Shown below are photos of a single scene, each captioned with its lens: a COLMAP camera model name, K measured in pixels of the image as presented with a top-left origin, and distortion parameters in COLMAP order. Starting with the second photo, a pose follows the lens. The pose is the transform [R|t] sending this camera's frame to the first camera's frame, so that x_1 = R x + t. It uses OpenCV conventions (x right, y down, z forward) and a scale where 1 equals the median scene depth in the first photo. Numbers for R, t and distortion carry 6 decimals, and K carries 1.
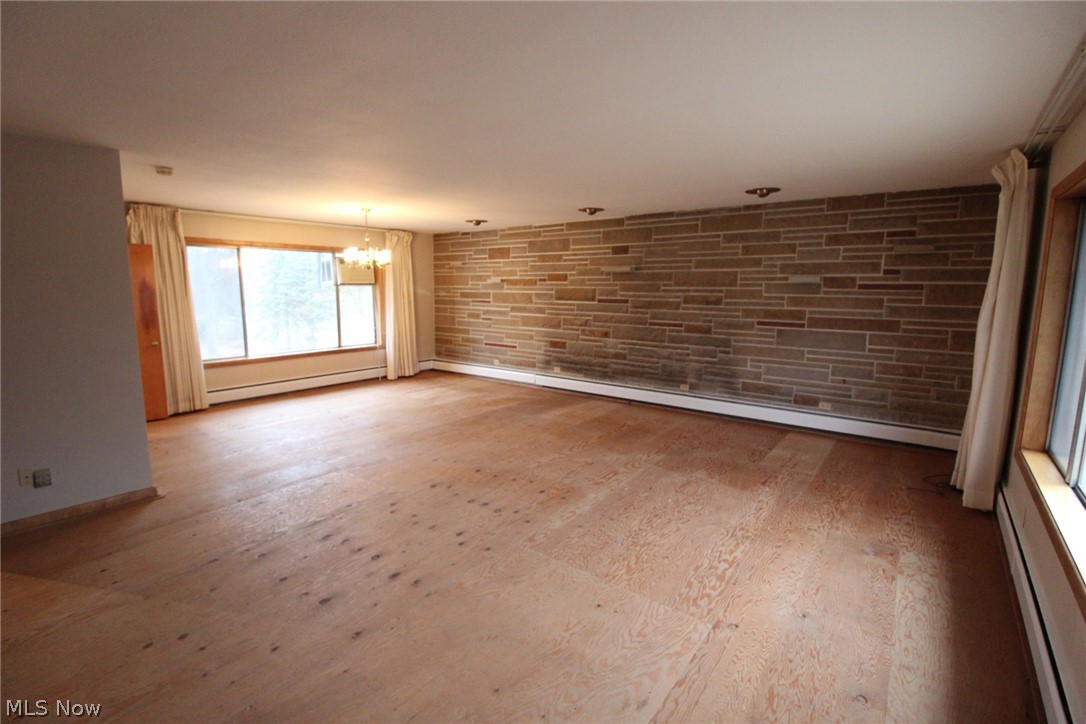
lens RADIAL K [[502.5, 0, 541.2], [0, 502.5, 360.0], [0, 0, 1]] dist [-0.003774, -0.010863]
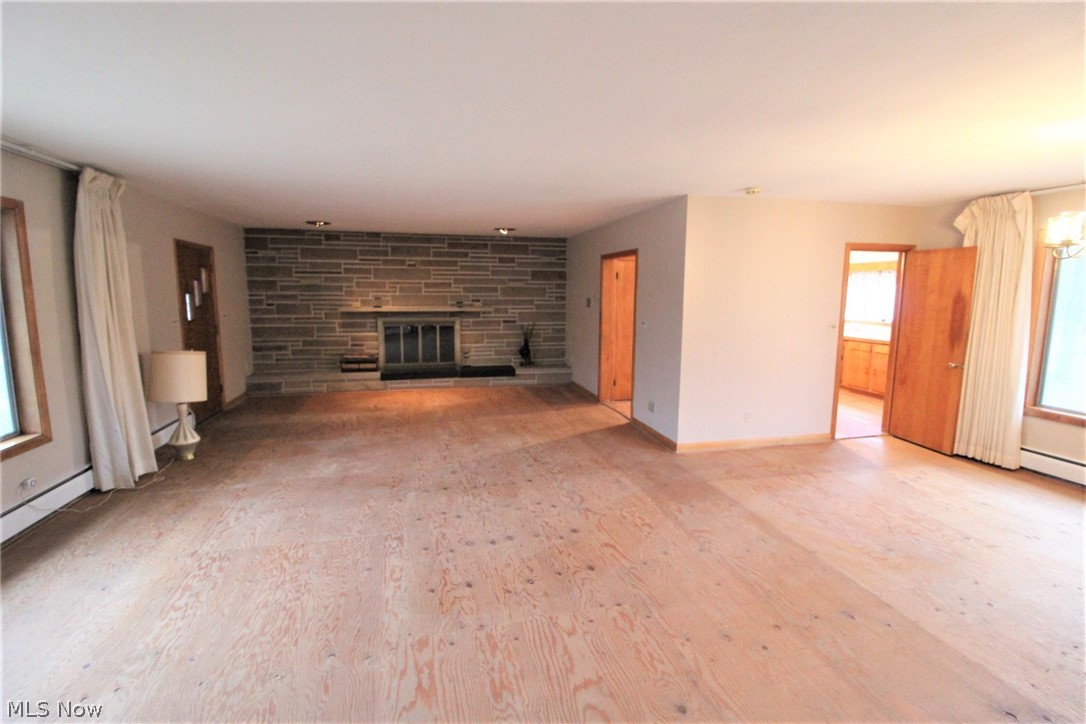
lens RADIAL K [[502.5, 0, 543.7], [0, 502.5, 356.6], [0, 0, 1]] dist [-0.003774, -0.010863]
pose [[-0.619229, 0.096491, -0.779259, 0.473437], [-0.123696, 0.968042, 0.218161, -0.221209], [0.775406, 0.231483, -0.587504, 1.484081]]
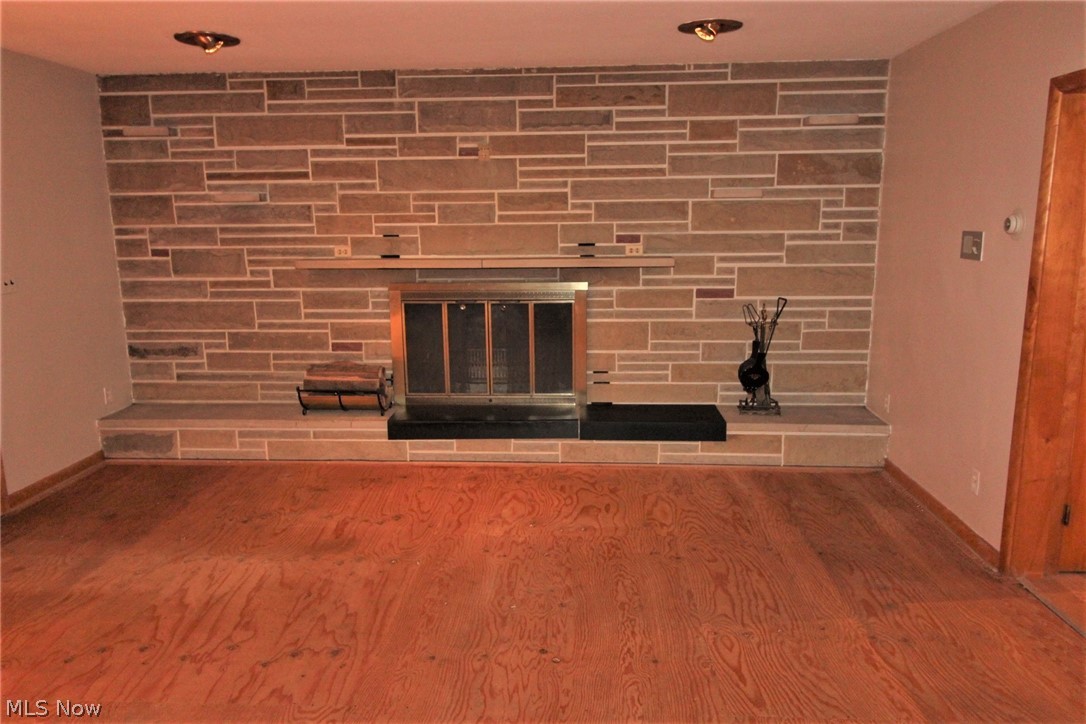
lens RADIAL K [[763.1, 0, 541.5], [0, 763.1, 356.6], [0, 0, 1]] dist [0.006015, -0.000654]
pose [[-0.818987, 0.110889, -0.562995, -0.228990], [-0.076744, 0.951168, 0.298983, -0.125986], [0.568657, 0.288069, -0.770484, 0.858659]]
